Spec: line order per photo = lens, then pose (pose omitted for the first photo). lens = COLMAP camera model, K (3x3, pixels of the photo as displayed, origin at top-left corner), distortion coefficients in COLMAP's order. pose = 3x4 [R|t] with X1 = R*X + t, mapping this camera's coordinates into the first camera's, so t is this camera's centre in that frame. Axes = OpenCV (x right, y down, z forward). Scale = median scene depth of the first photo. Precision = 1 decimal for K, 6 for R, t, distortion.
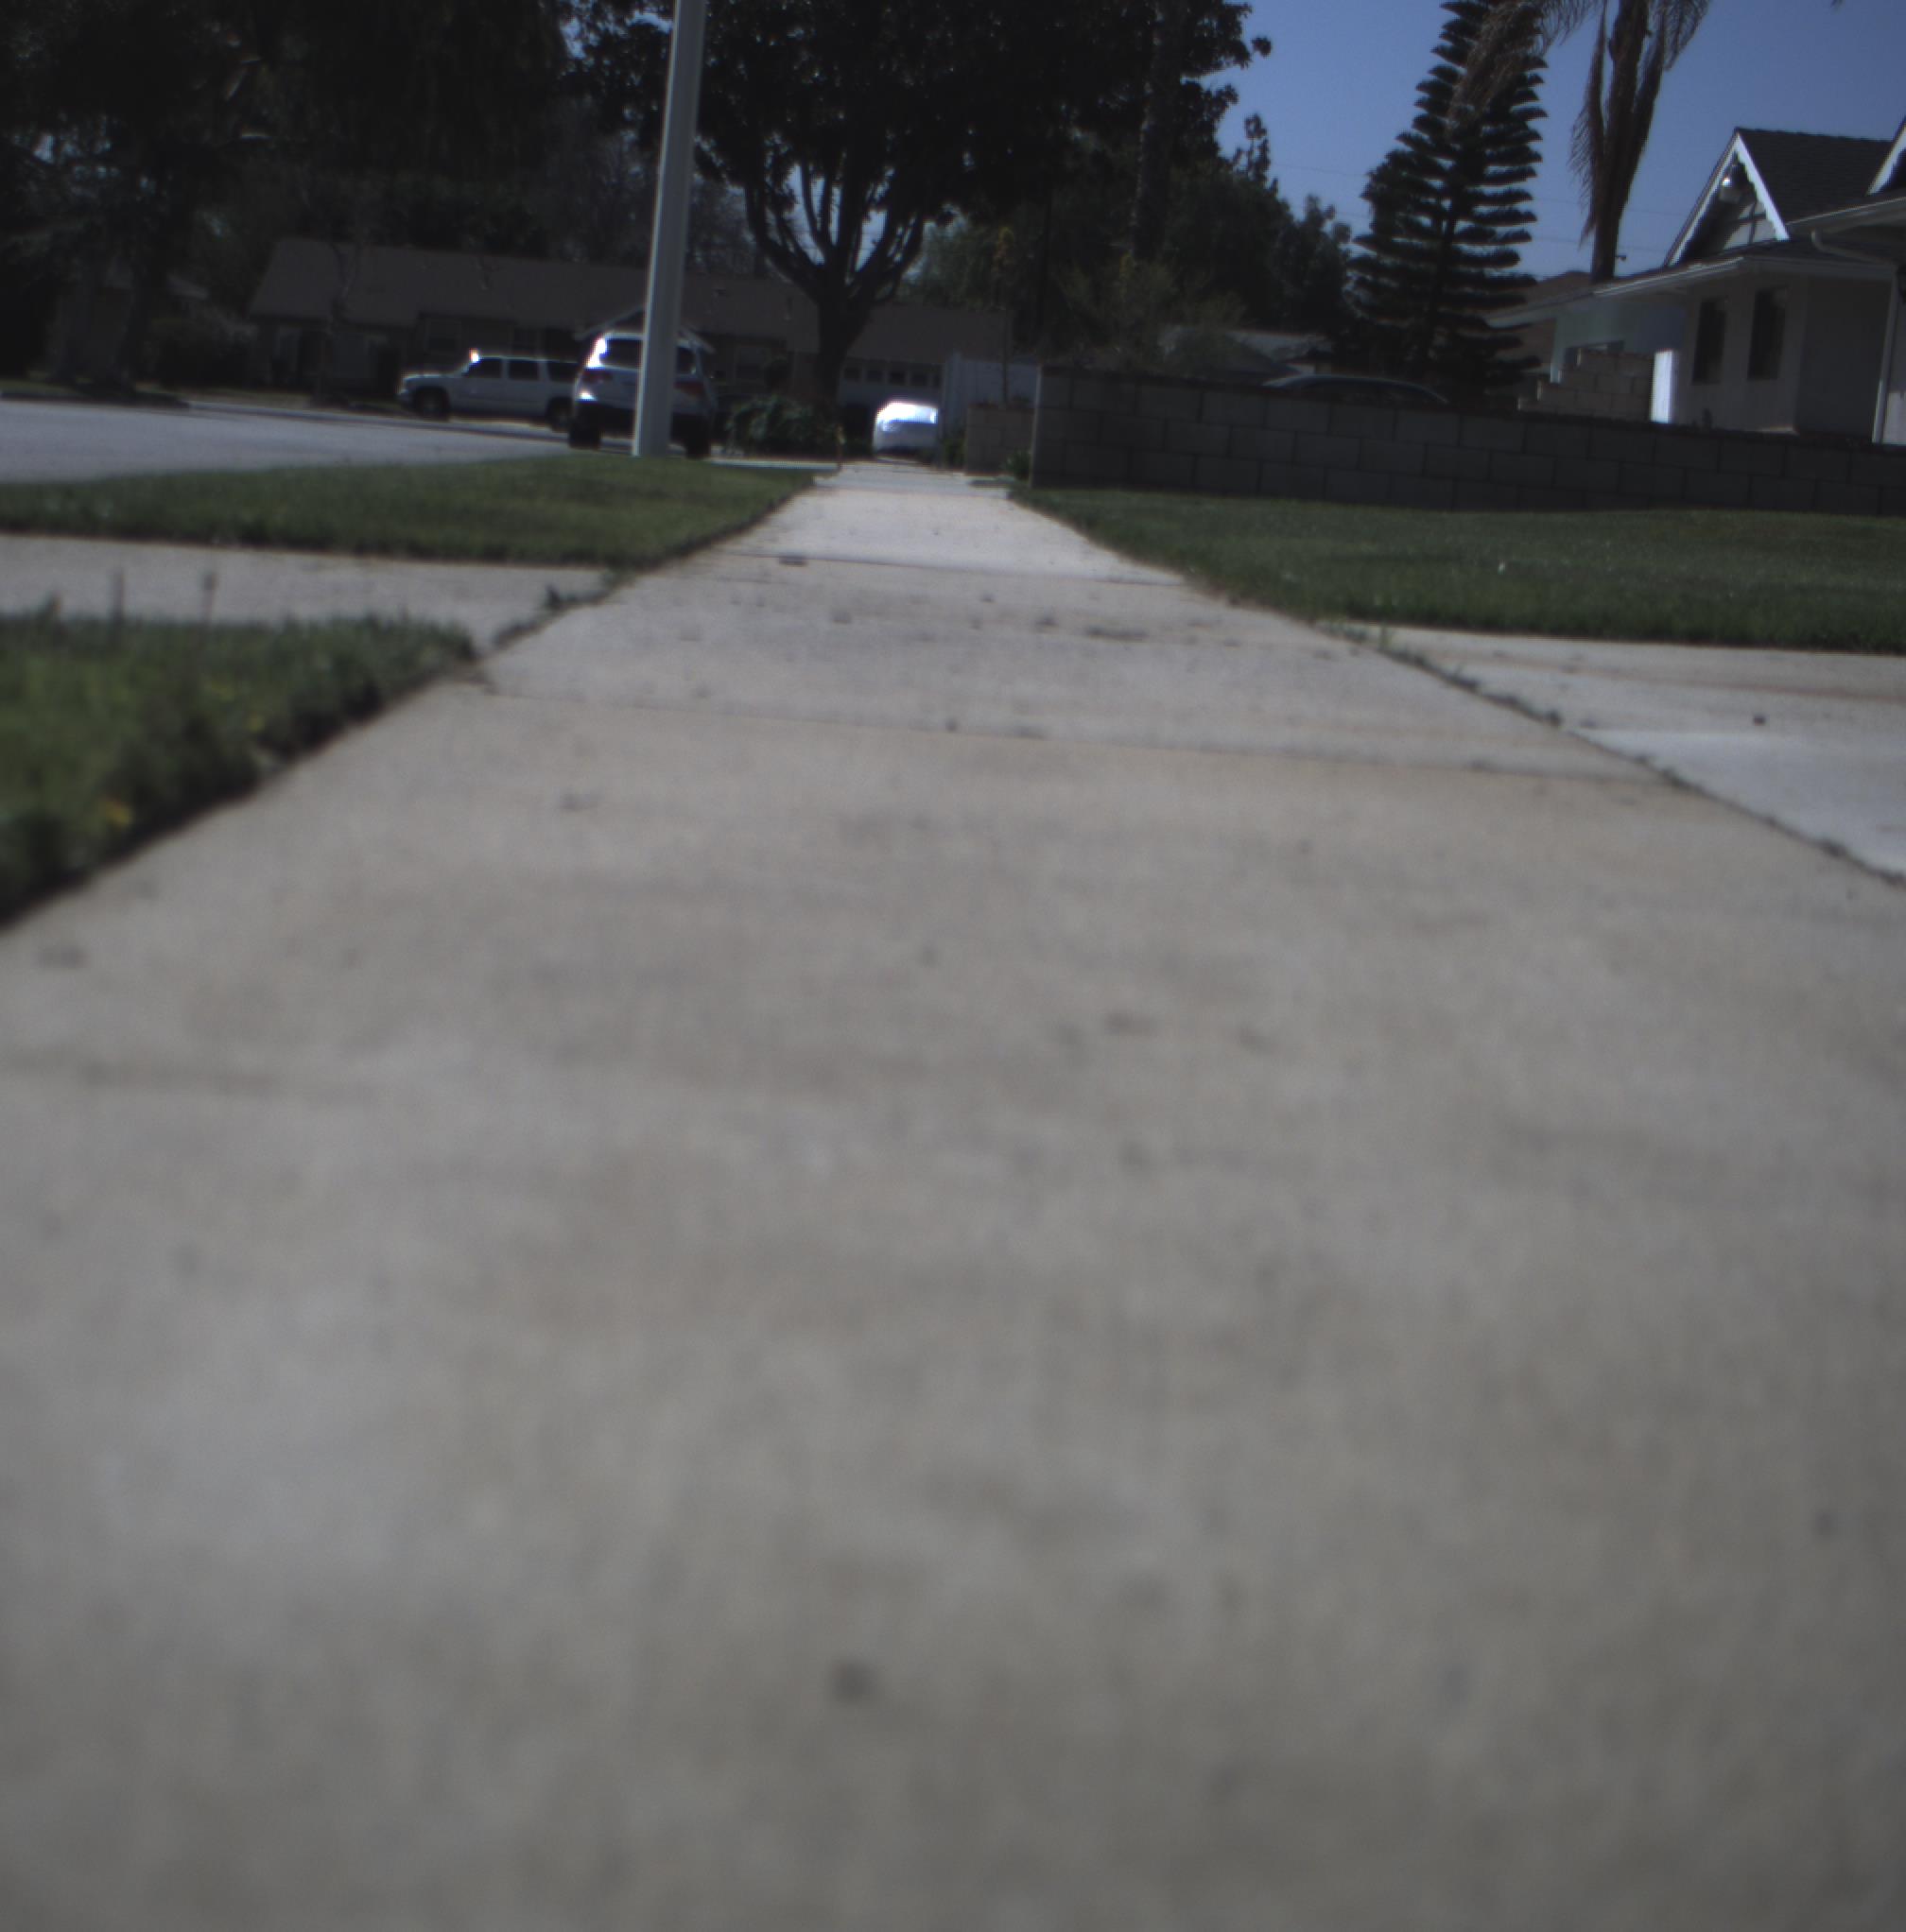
lens RADIAL K [[4298.7, 0, 725.7], [0, 4298.7, 917.4], [0, 0, 1]] dist [-0.164709, 0.837444]
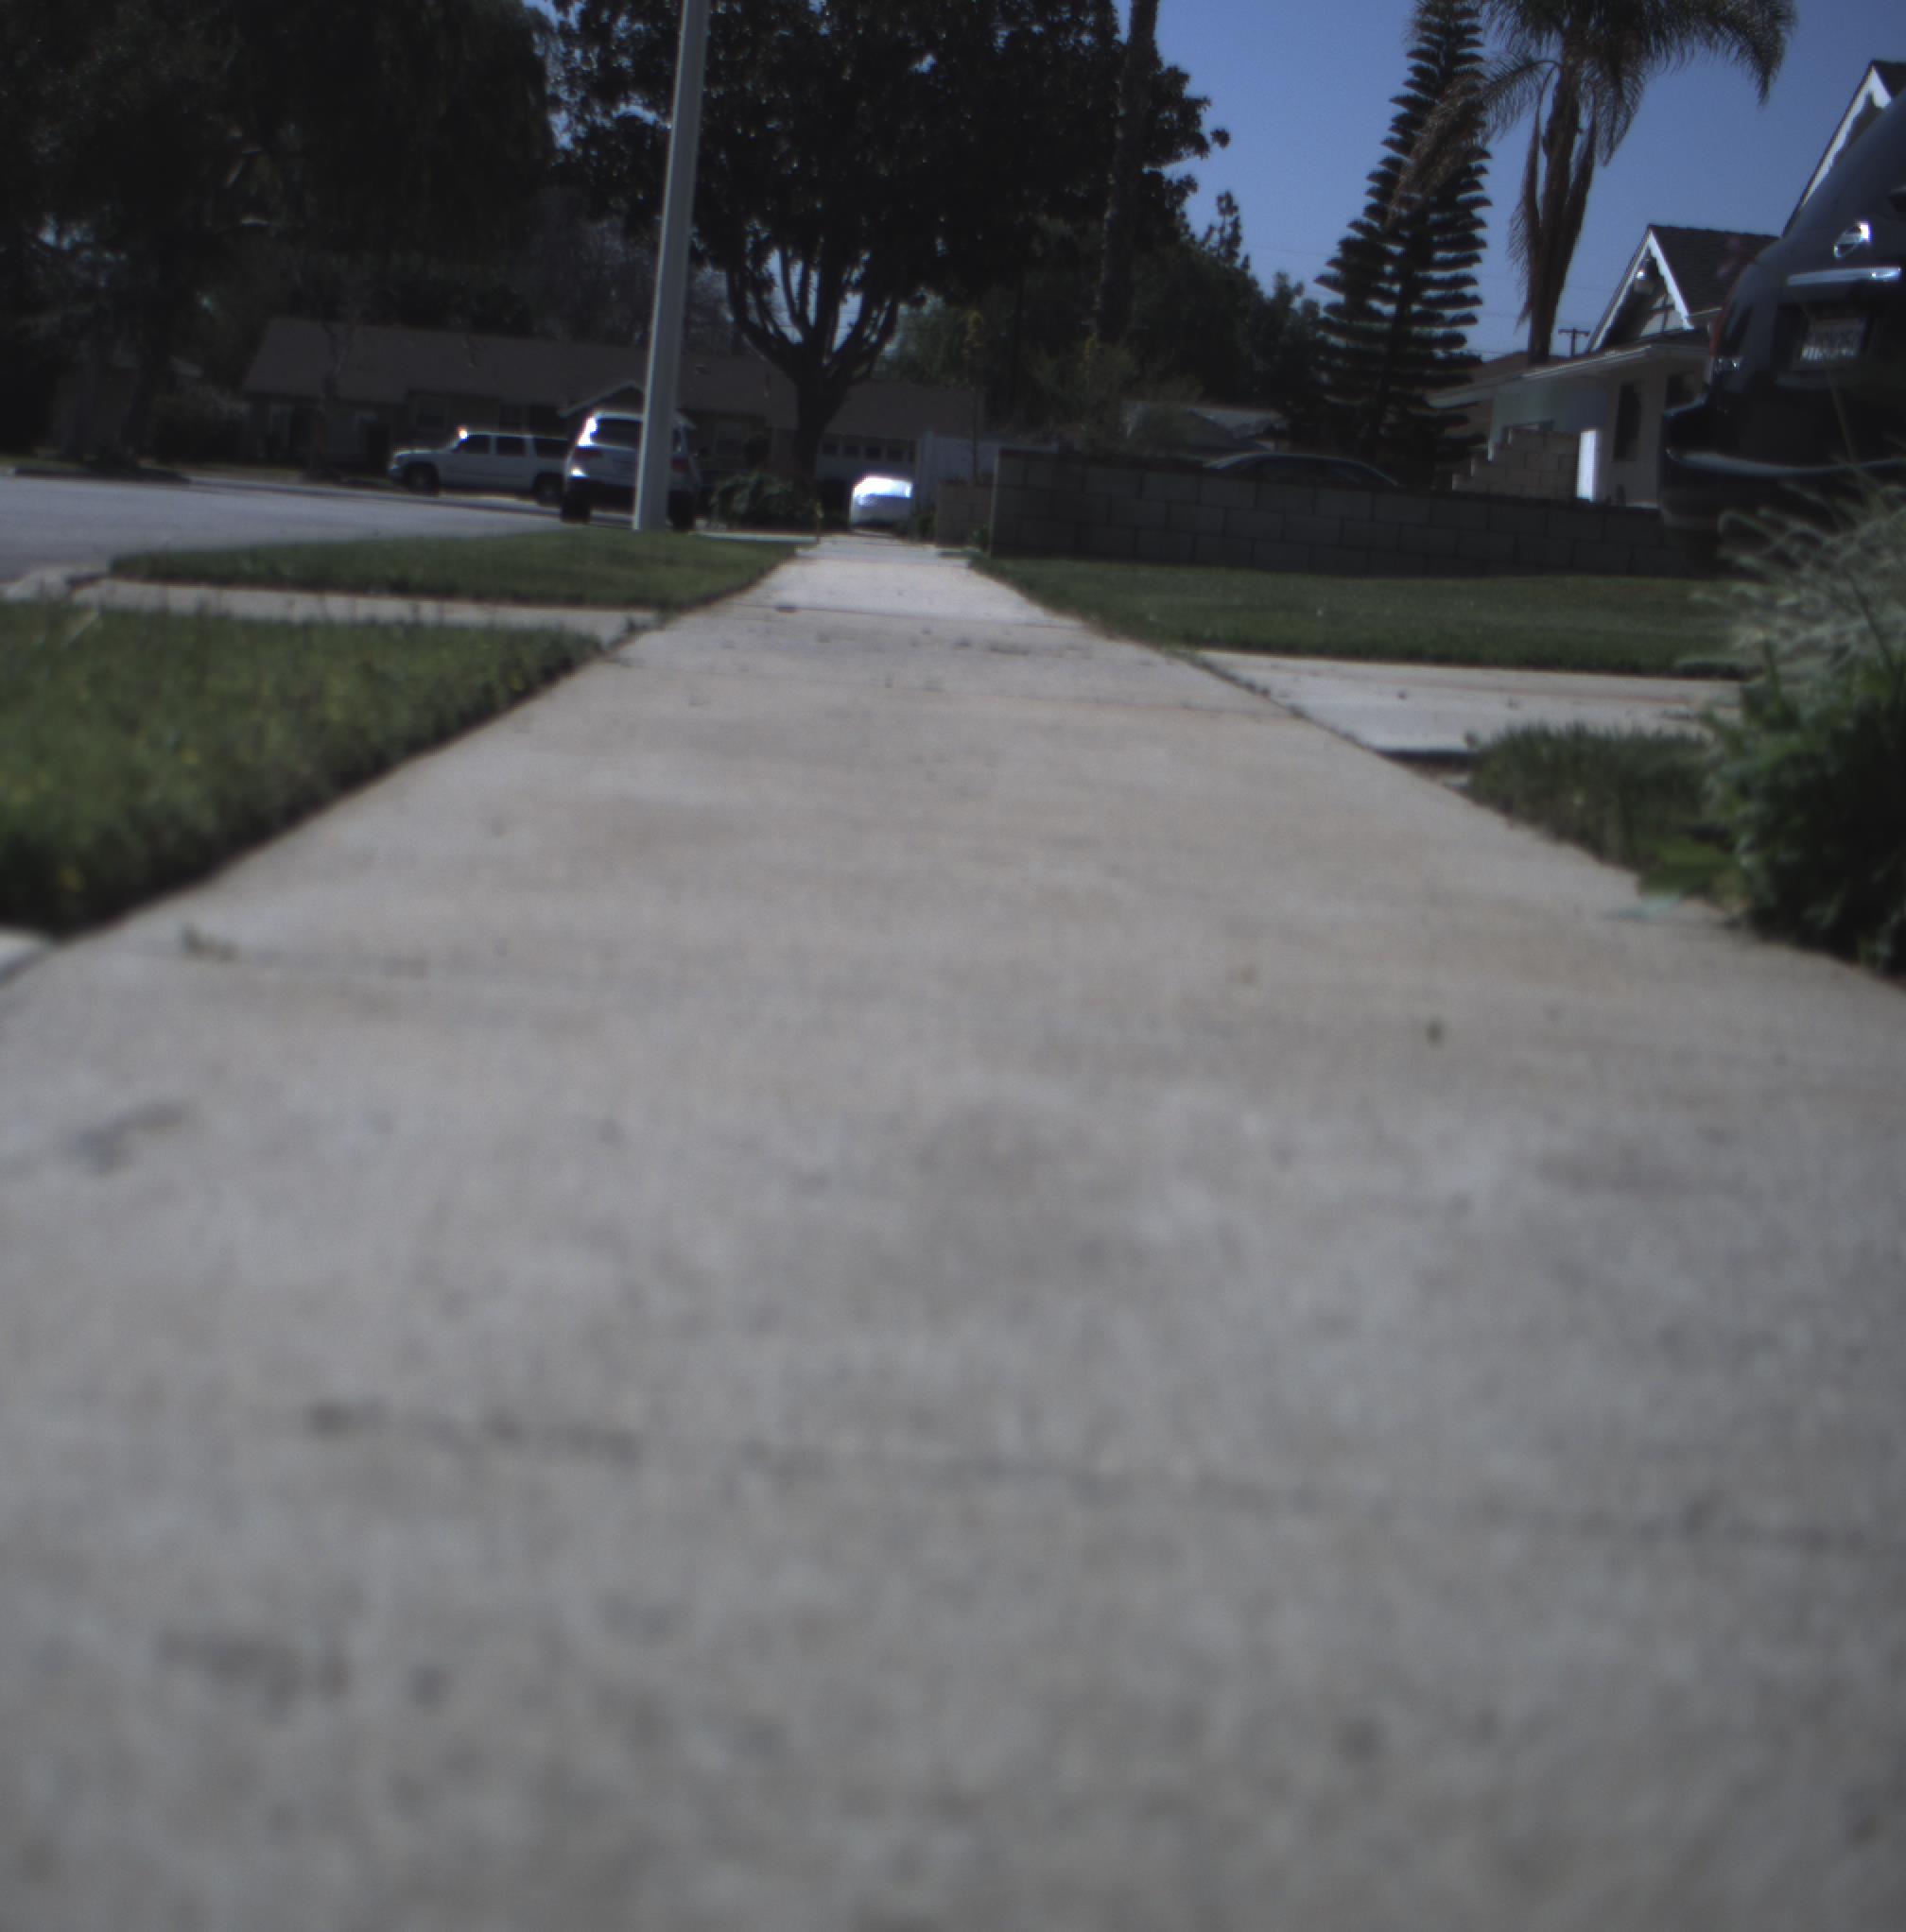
lens RADIAL K [[4298.7, 0, 725.7], [0, 4298.7, 917.4], [0, 0, 1]] dist [-0.164709, 0.837444]
pose [[0.999986, -0.001240, 0.005152, -0.001326], [0.001327, 0.999856, -0.016925, 0.004616], [-0.005130, 0.016932, 0.999843, -0.043366]]
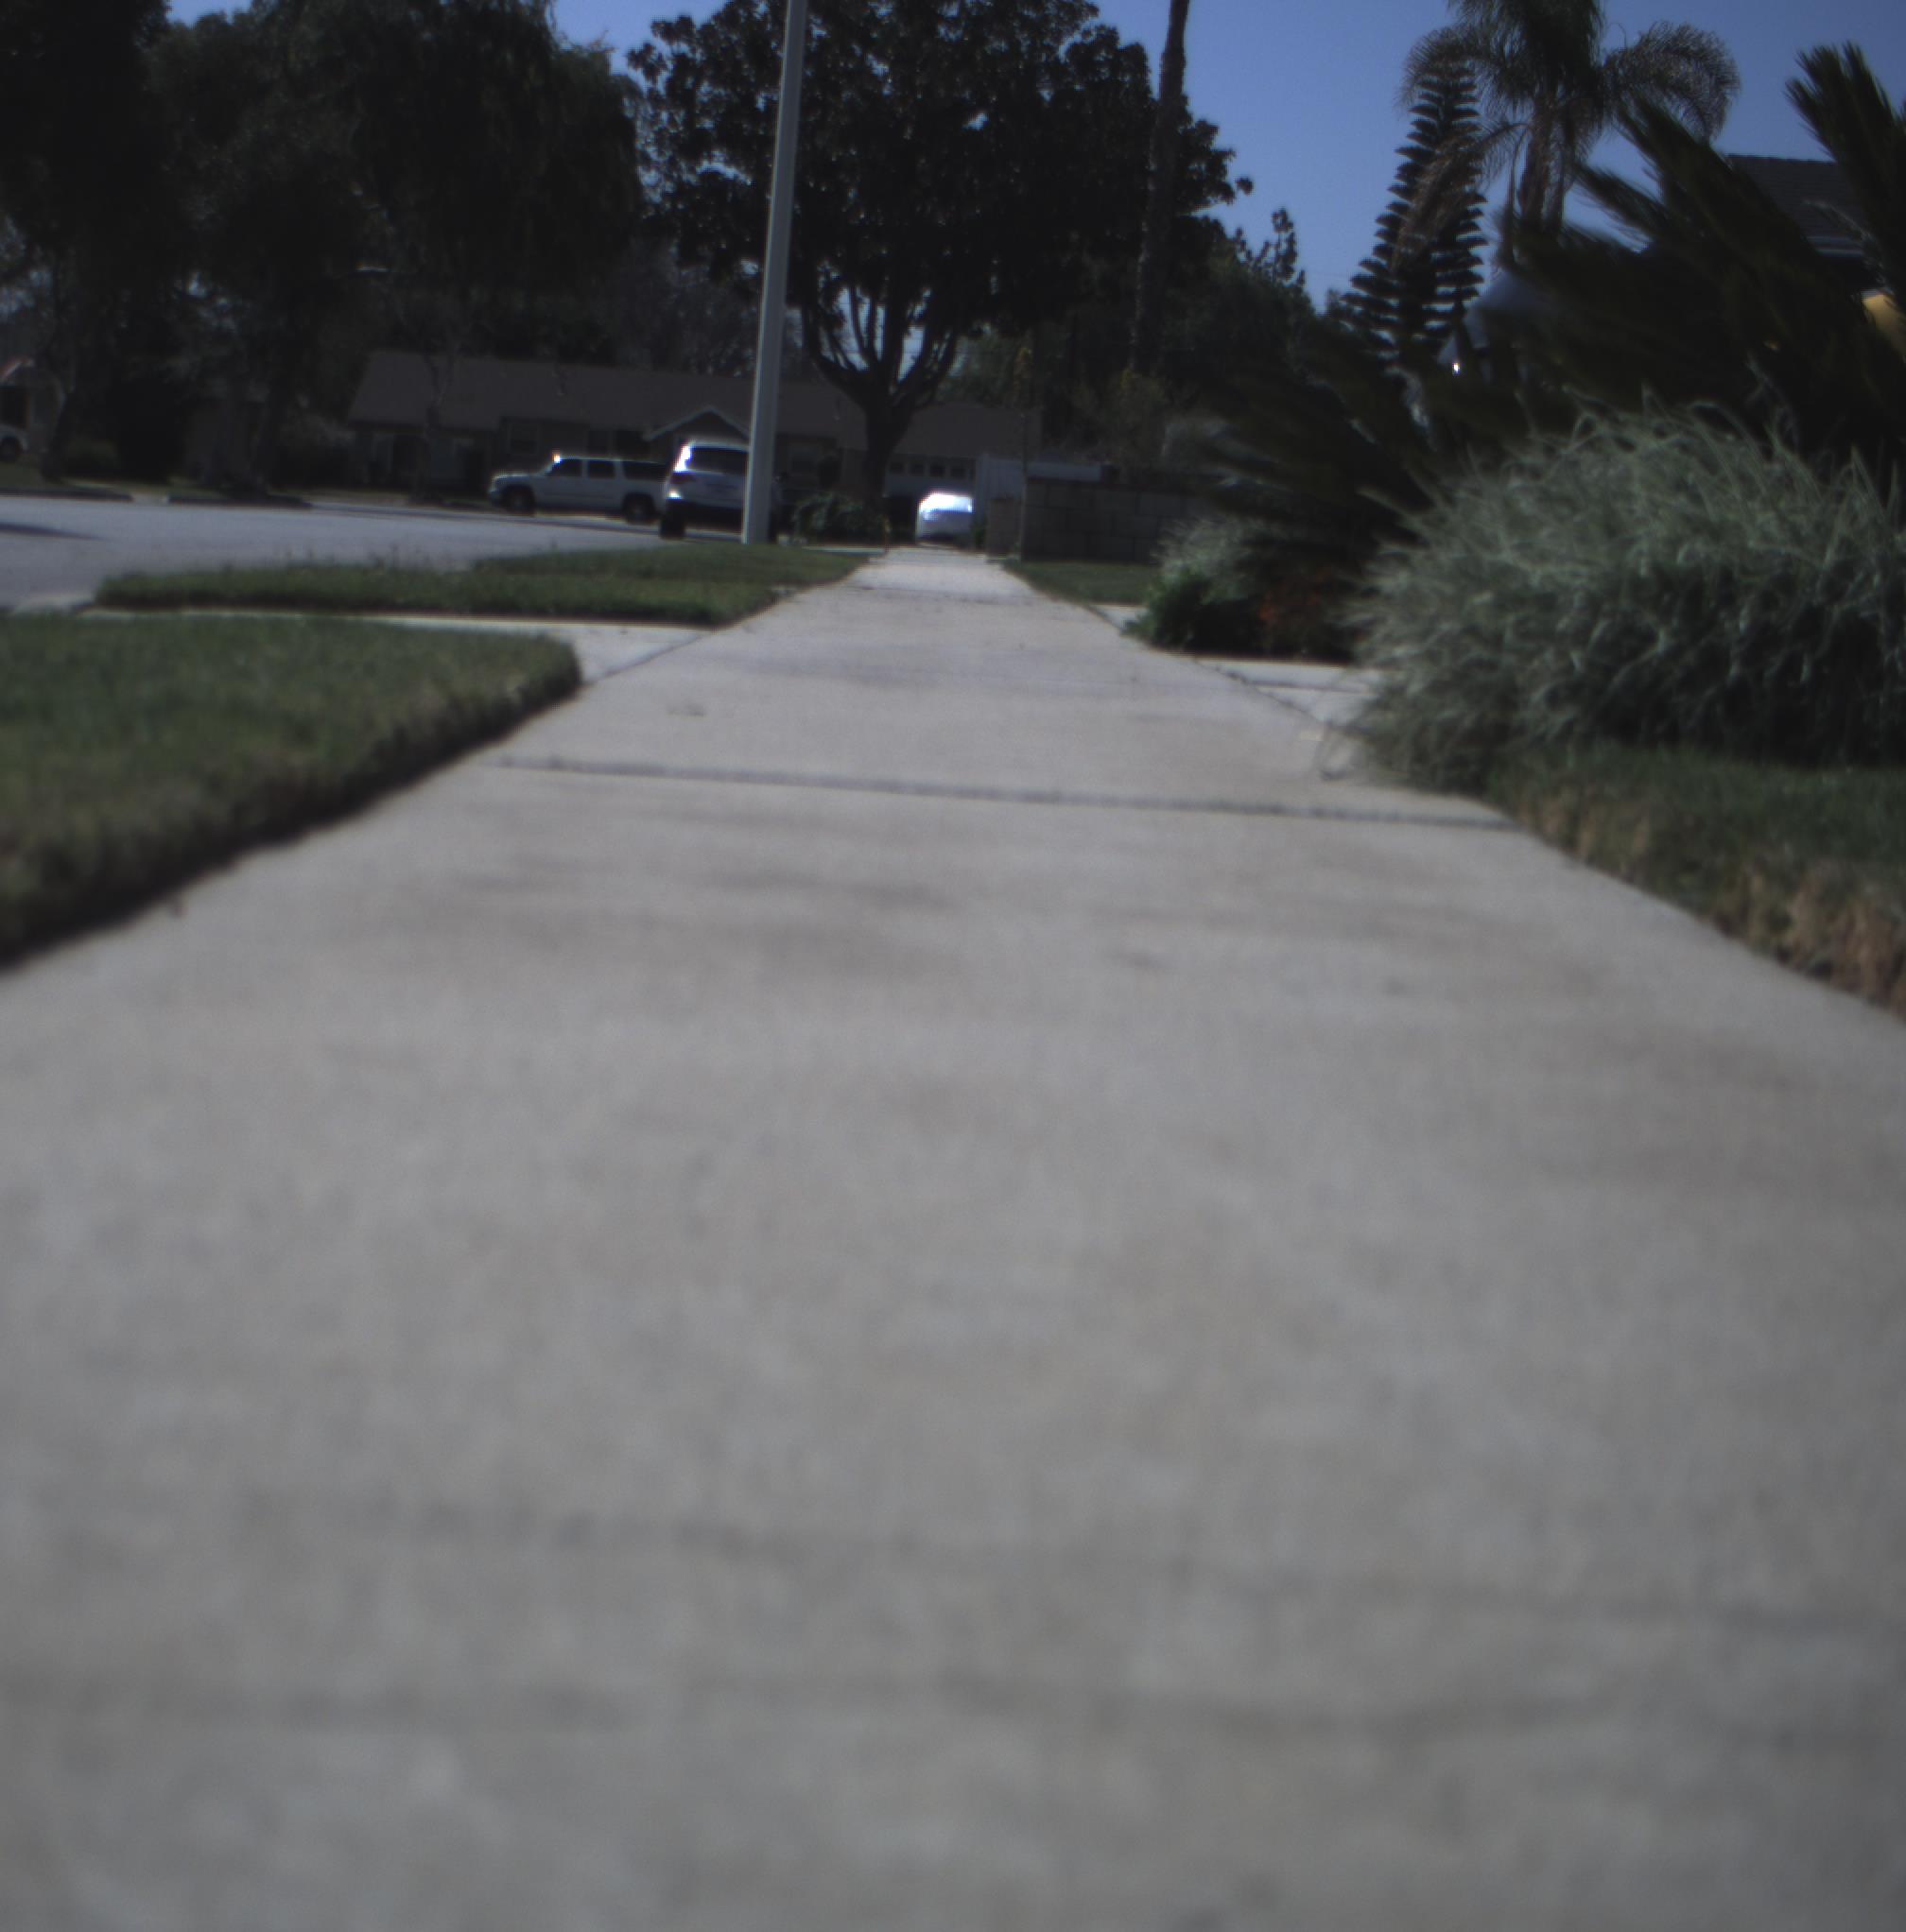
lens RADIAL K [[4298.7, 0, 725.7], [0, 4298.7, 917.4], [0, 0, 1]] dist [-0.164709, 0.837444]
pose [[0.999851, -0.012482, -0.011916, -0.004378], [0.012234, 0.999712, -0.020647, 0.017514], [0.012171, 0.020498, 0.999716, -0.161146]]
